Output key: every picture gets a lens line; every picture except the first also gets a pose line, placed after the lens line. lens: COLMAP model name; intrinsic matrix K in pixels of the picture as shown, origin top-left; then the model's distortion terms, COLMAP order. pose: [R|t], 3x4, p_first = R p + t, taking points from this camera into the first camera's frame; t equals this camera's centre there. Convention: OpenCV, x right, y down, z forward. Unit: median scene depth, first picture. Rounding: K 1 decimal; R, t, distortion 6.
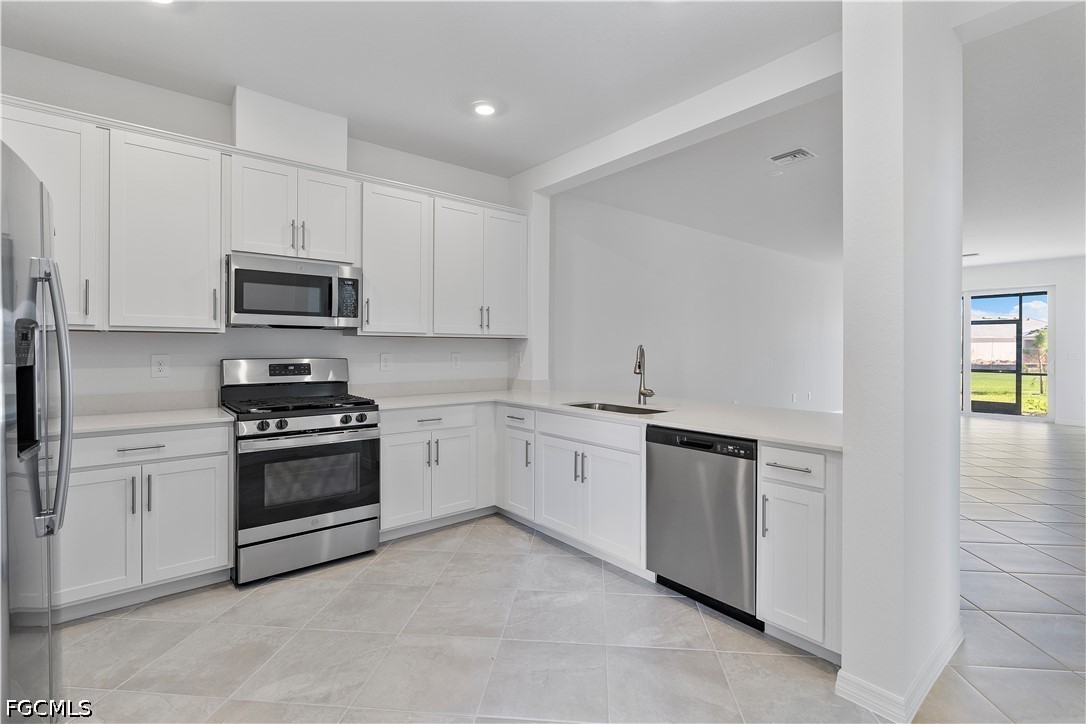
lens RADIAL K [[496.1, 0, 549.1], [0, 496.1, 351.0], [0, 0, 1]] dist [-0.007883, 0.000166]
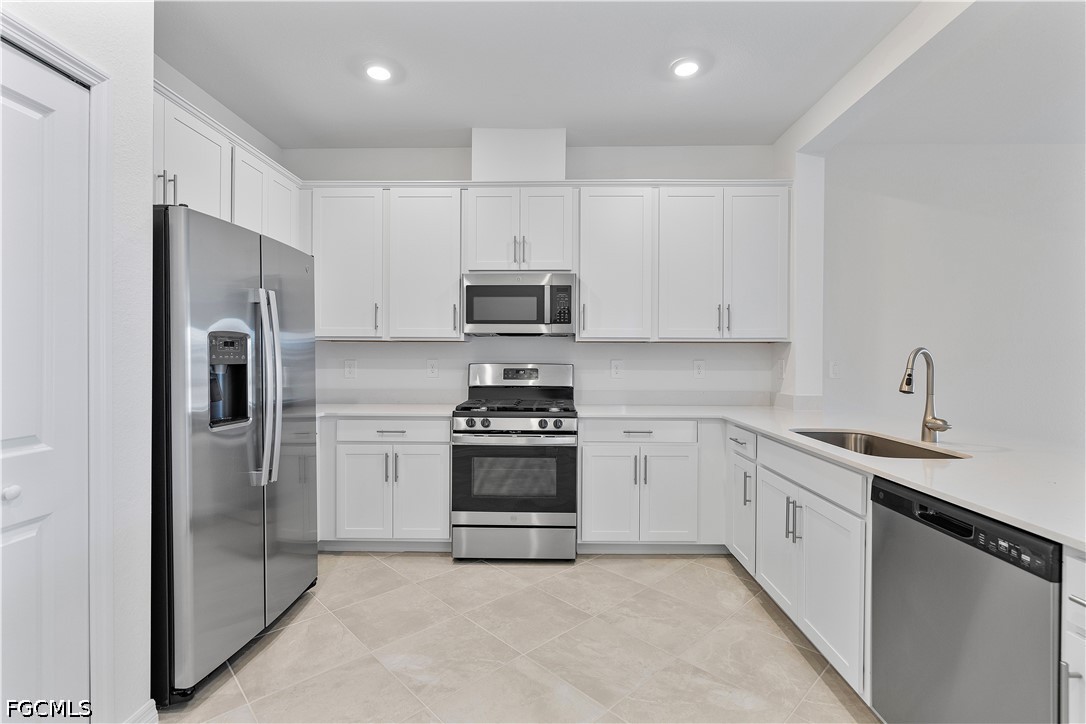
lens RADIAL K [[496.1, 0, 545.5], [0, 496.1, 358.4], [0, 0, 1]] dist [-0.007883, 0.000166]
pose [[0.756284, 0.003158, -0.654236, 0.254865], [-0.004926, 0.999987, -0.000867, 0.004446], [0.654225, 0.003878, 0.756290, 0.227510]]
